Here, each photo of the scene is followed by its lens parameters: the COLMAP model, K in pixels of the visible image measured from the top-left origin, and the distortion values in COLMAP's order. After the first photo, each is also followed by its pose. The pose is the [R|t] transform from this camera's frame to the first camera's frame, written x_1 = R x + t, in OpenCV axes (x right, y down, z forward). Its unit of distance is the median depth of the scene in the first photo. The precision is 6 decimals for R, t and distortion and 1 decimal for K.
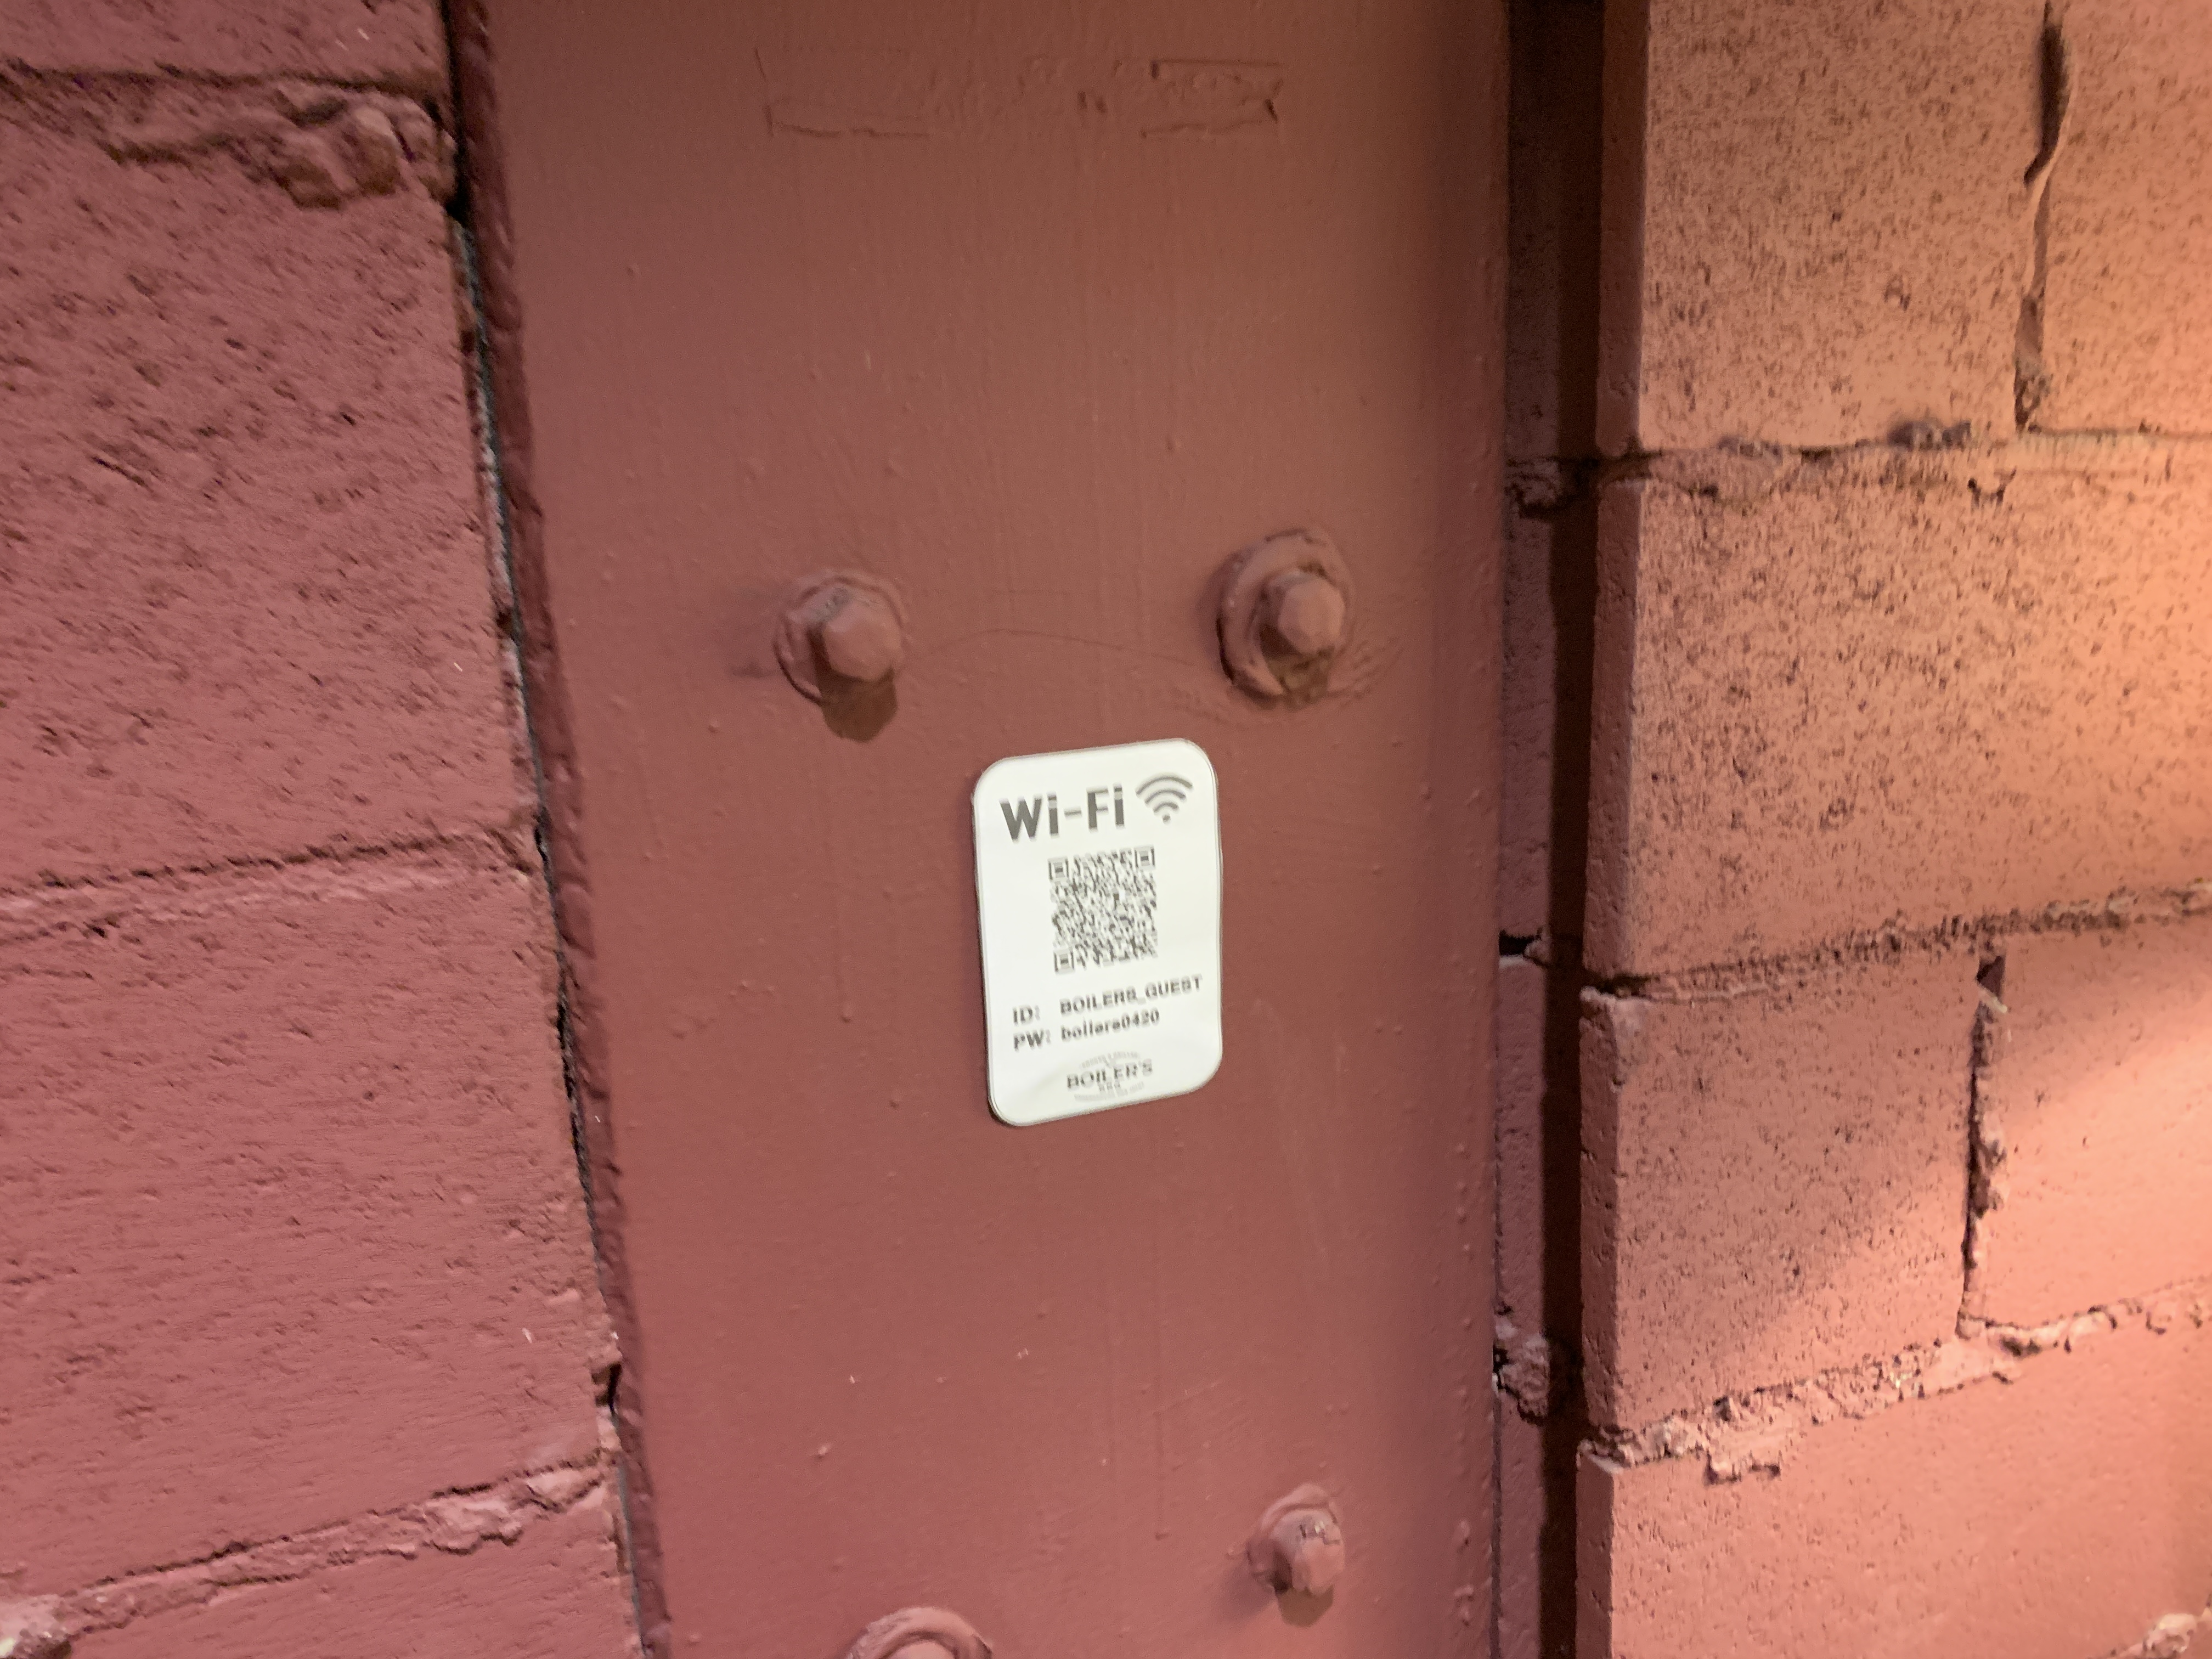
lens RADIAL K [[1726.5, 0, 1097.0], [0, 1726.5, 861.9], [0, 0, 1]] dist [0.015727, -0.011765]
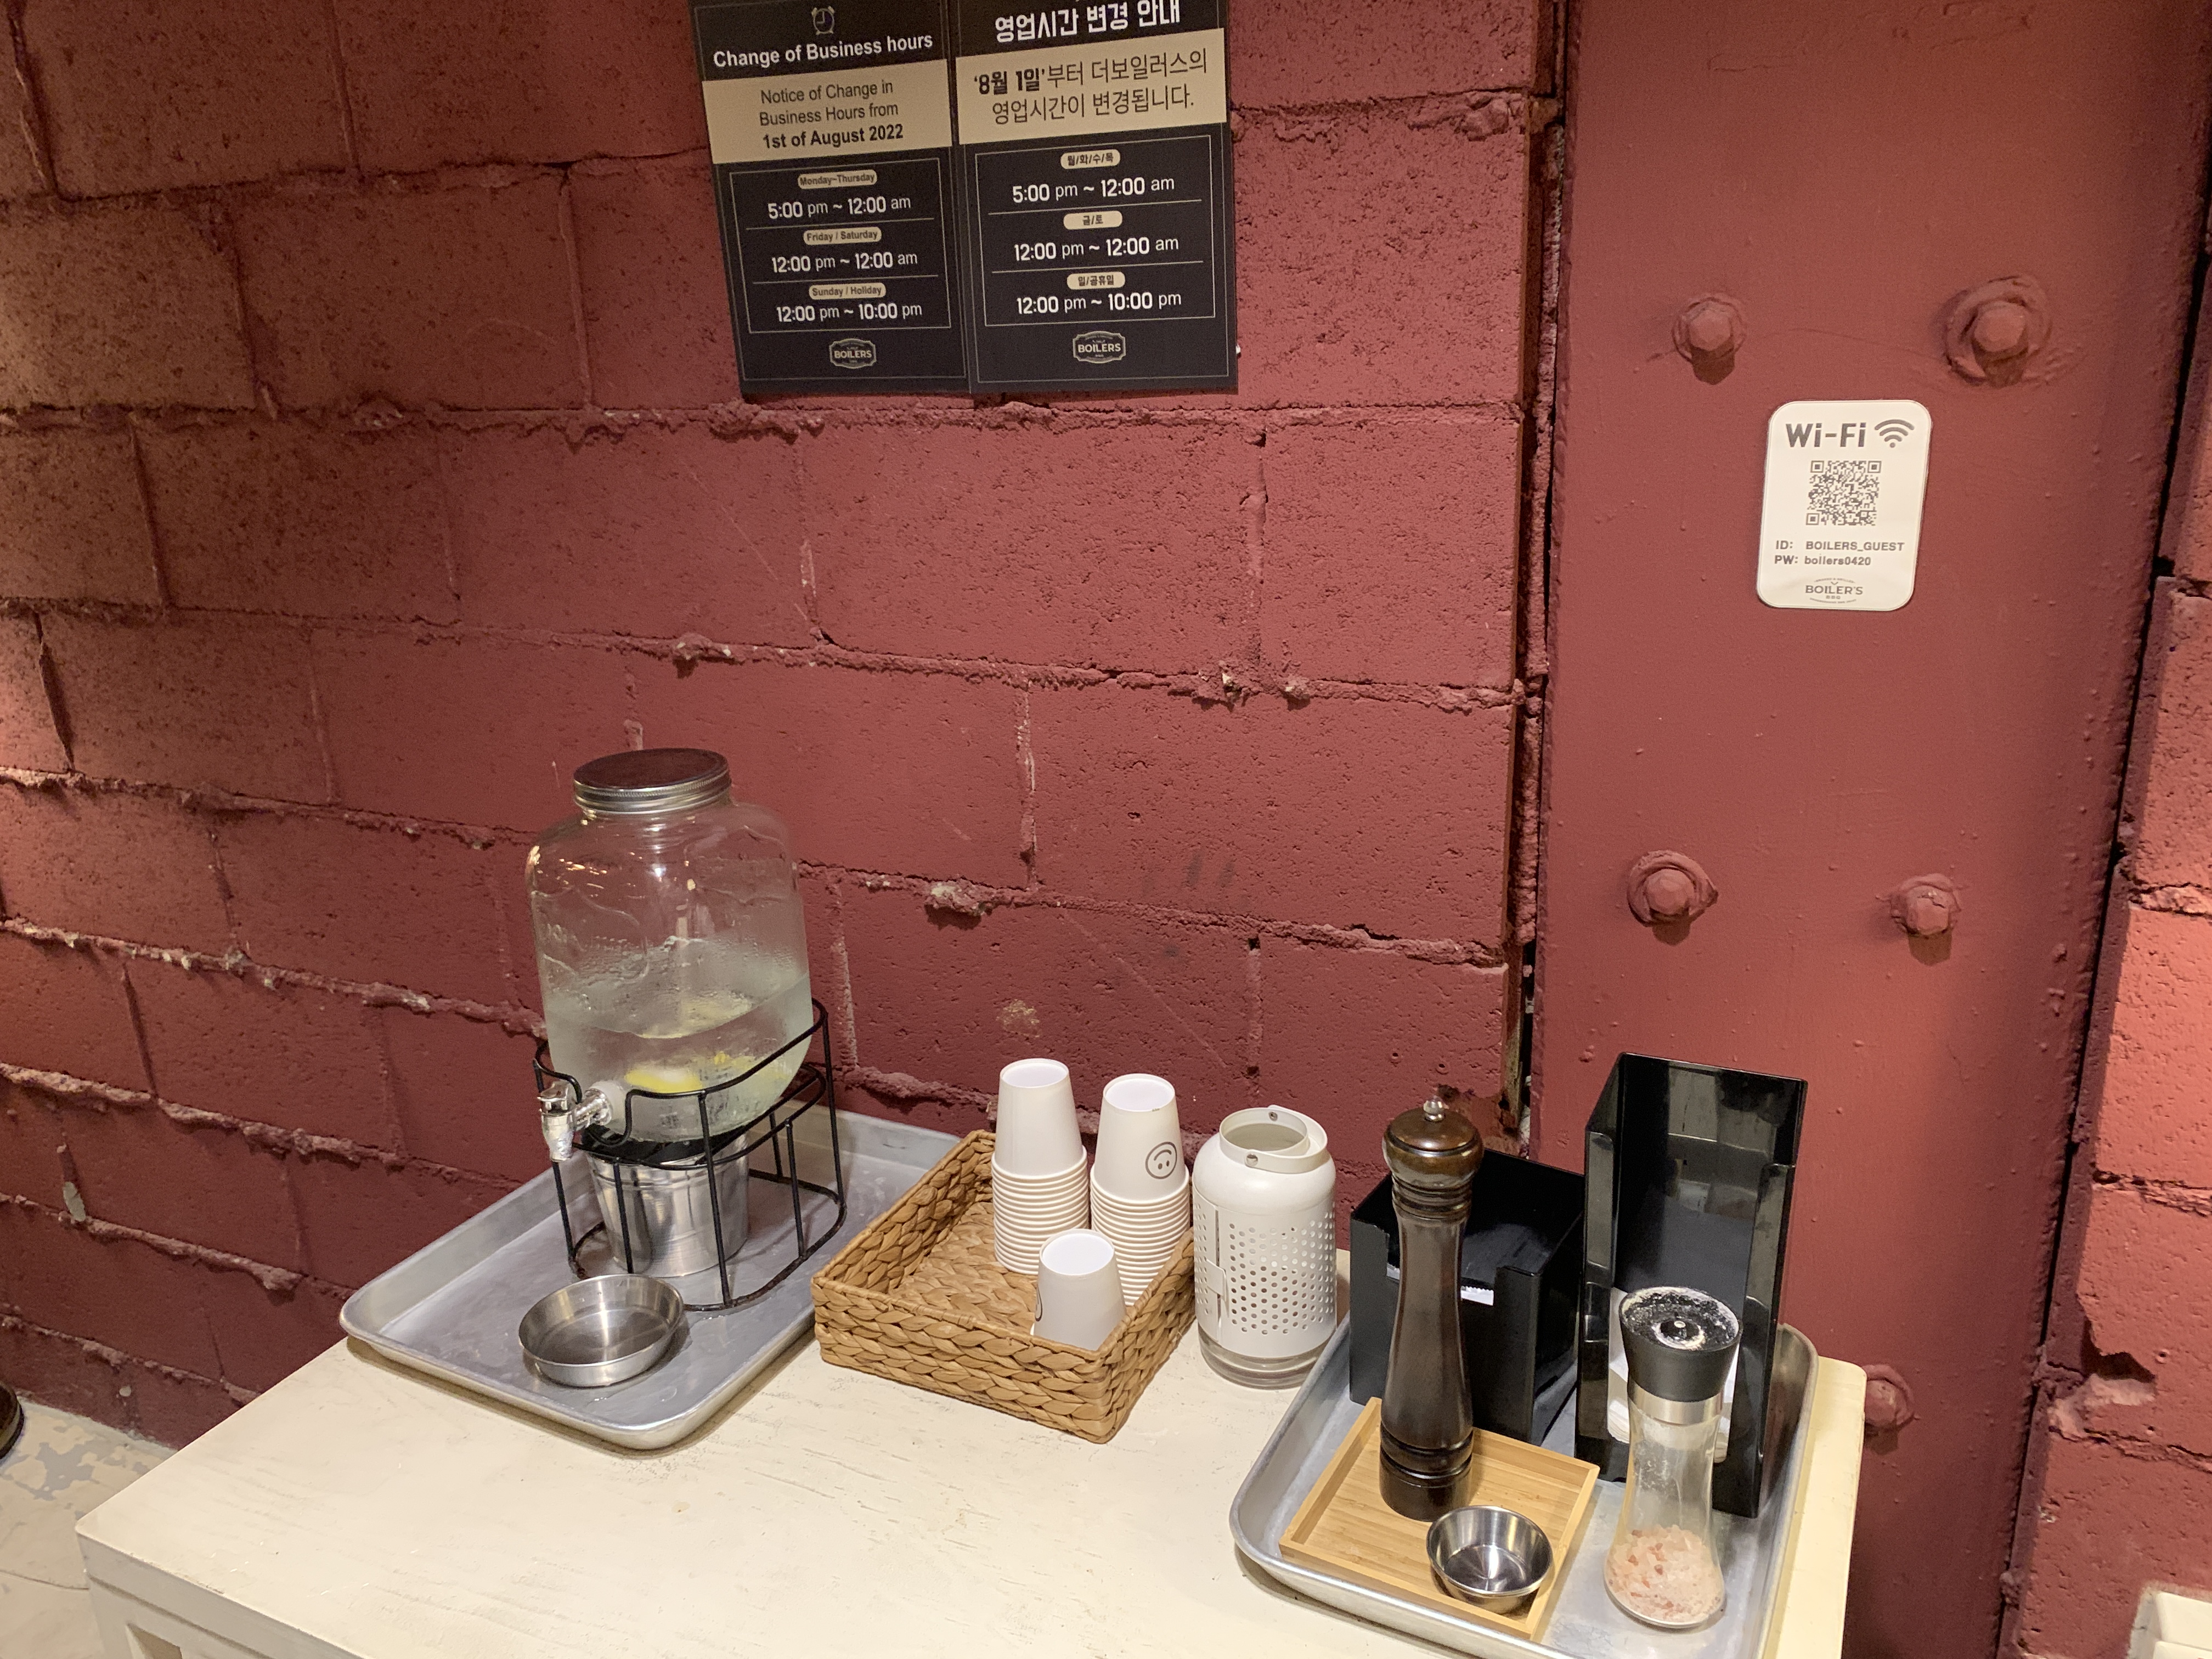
lens RADIAL K [[1726.5, 0, 1097.0], [0, 1726.5, 861.9], [0, 0, 1]] dist [0.015727, -0.011765]
pose [[0.704220, 0.245677, -0.666121, 0.790045], [-0.143783, 0.968131, 0.205057, 0.147968], [0.695271, -0.048629, 0.717101, -0.899127]]
